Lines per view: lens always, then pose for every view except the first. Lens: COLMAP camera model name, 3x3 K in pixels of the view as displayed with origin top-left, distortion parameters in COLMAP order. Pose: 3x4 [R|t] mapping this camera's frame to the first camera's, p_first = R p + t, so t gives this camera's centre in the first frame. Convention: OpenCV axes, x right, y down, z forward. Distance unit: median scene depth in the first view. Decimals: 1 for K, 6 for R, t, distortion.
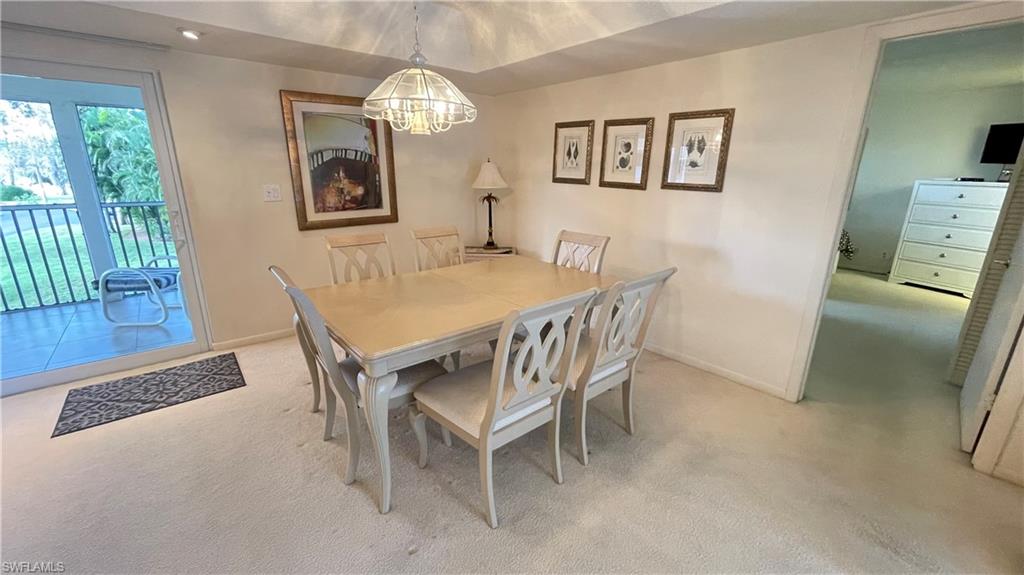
lens RADIAL K [[409.5, 0, 512.0], [0, 409.5, 287.5], [0, 0, 1]] dist [-0.000303, -0.000157]
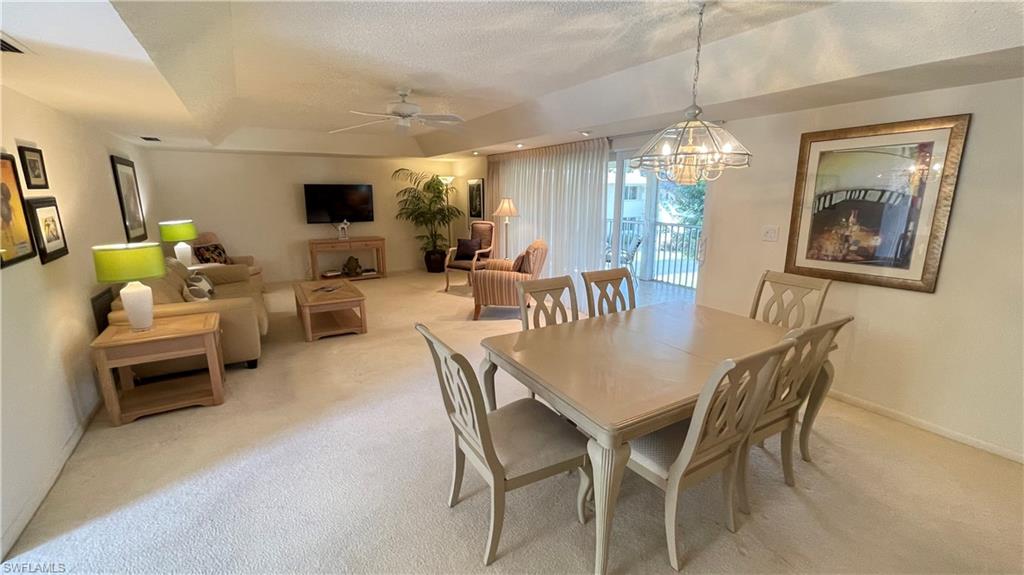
lens RADIAL K [[416.7, 0, 512.0], [0, 416.7, 287.5], [0, 0, 1]] dist [-0.000674, -0.000058]
pose [[-0.124669, 0.212109, -0.969261, 0.518996], [-0.272645, 0.931953, 0.239014, -0.164735], [0.954003, 0.294062, -0.058355, 0.442166]]
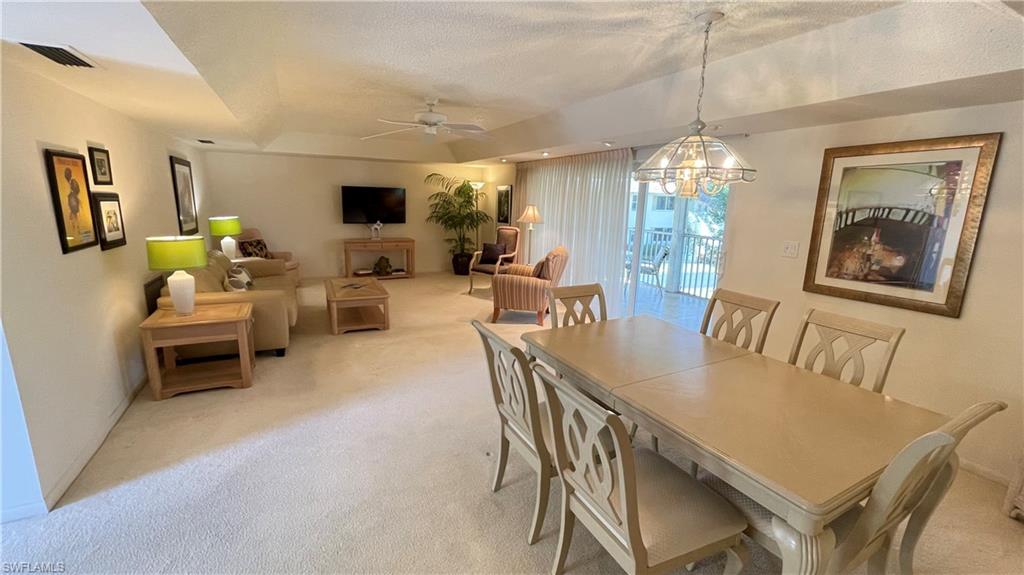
lens RADIAL K [[416.7, 0, 512.0], [0, 416.7, 287.5], [0, 0, 1]] dist [-0.000674, -0.000058]
pose [[-0.211036, 0.190793, -0.958677, 0.537825], [-0.296408, 0.922095, 0.248762, -0.182662], [0.931454, 0.336658, -0.138042, 0.492868]]
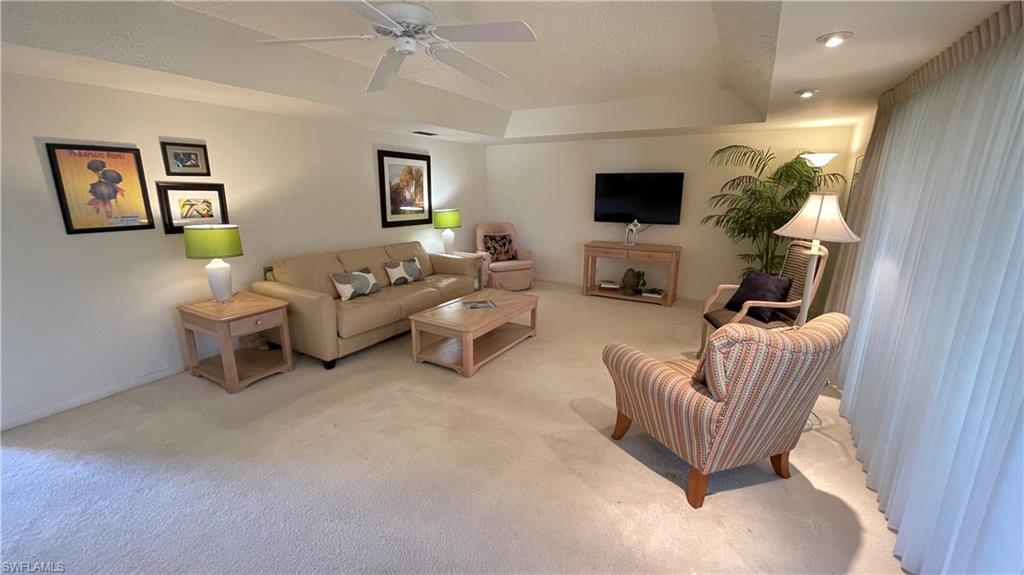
lens RADIAL K [[416.7, 0, 512.0], [0, 416.7, 287.5], [0, 0, 1]] dist [-0.000674, -0.000058]
pose [[-0.935470, 0.070645, -0.346274, -0.468445], [-0.108028, 0.875758, 0.470508, -0.220991], [0.336492, 0.477553, -0.811613, 0.669418]]
